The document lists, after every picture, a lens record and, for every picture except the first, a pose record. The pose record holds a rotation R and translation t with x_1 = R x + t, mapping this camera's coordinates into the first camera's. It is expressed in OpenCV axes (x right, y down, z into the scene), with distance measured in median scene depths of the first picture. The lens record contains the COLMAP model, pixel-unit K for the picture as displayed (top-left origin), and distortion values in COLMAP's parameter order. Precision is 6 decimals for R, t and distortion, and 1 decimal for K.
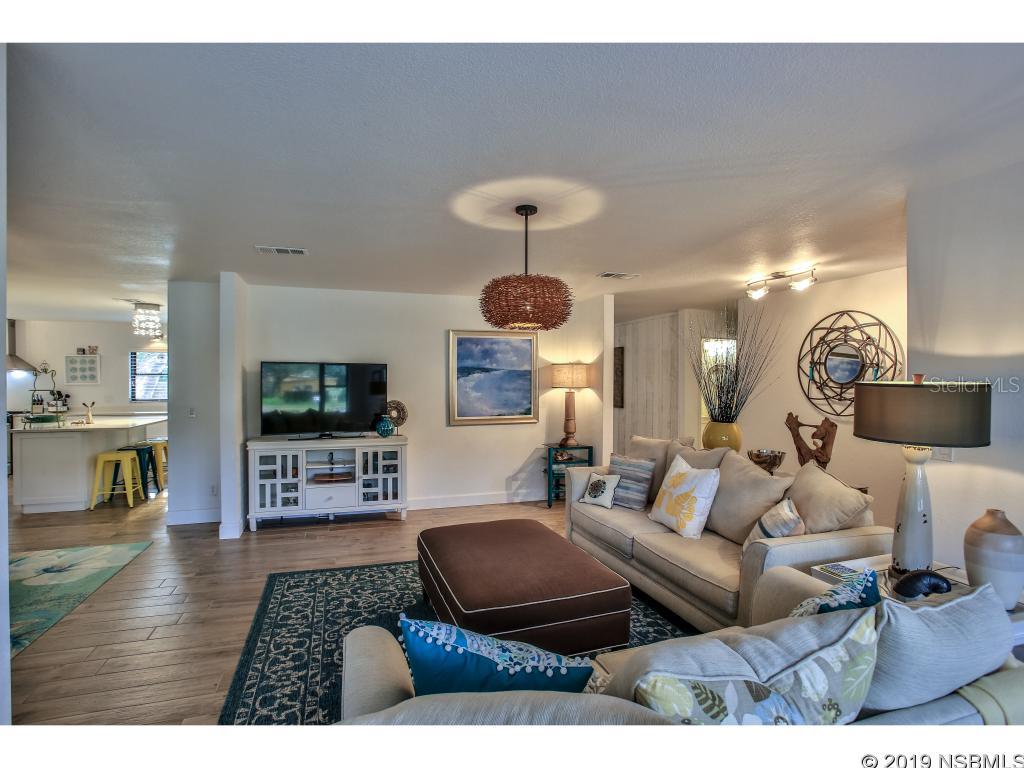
lens RADIAL K [[497.6, 0, 500.6], [0, 497.6, 384.6], [0, 0, 1]] dist [-0.074718, 0.037590]
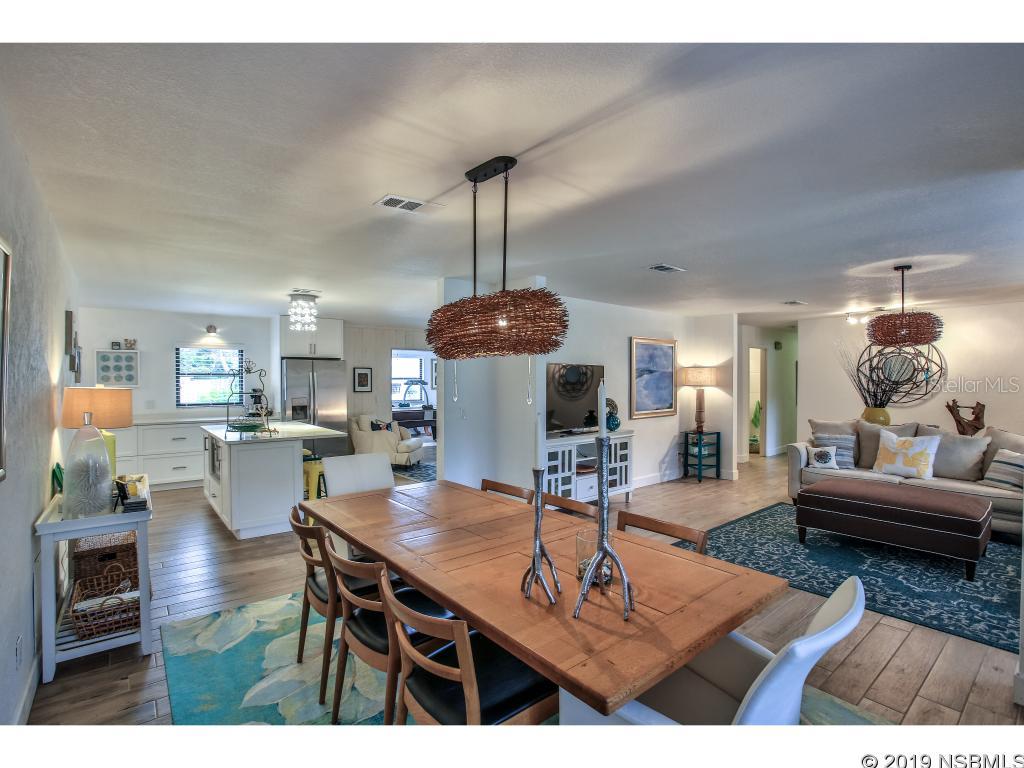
lens RADIAL K [[497.6, 0, 500.6], [0, 497.6, 384.6], [0, 0, 1]] dist [-0.074718, 0.037590]
pose [[0.932481, -0.007170, 0.361147, -0.901519], [0.006185, 0.999973, 0.003882, -0.005696], [-0.361166, -0.001386, 0.932501, 0.034518]]
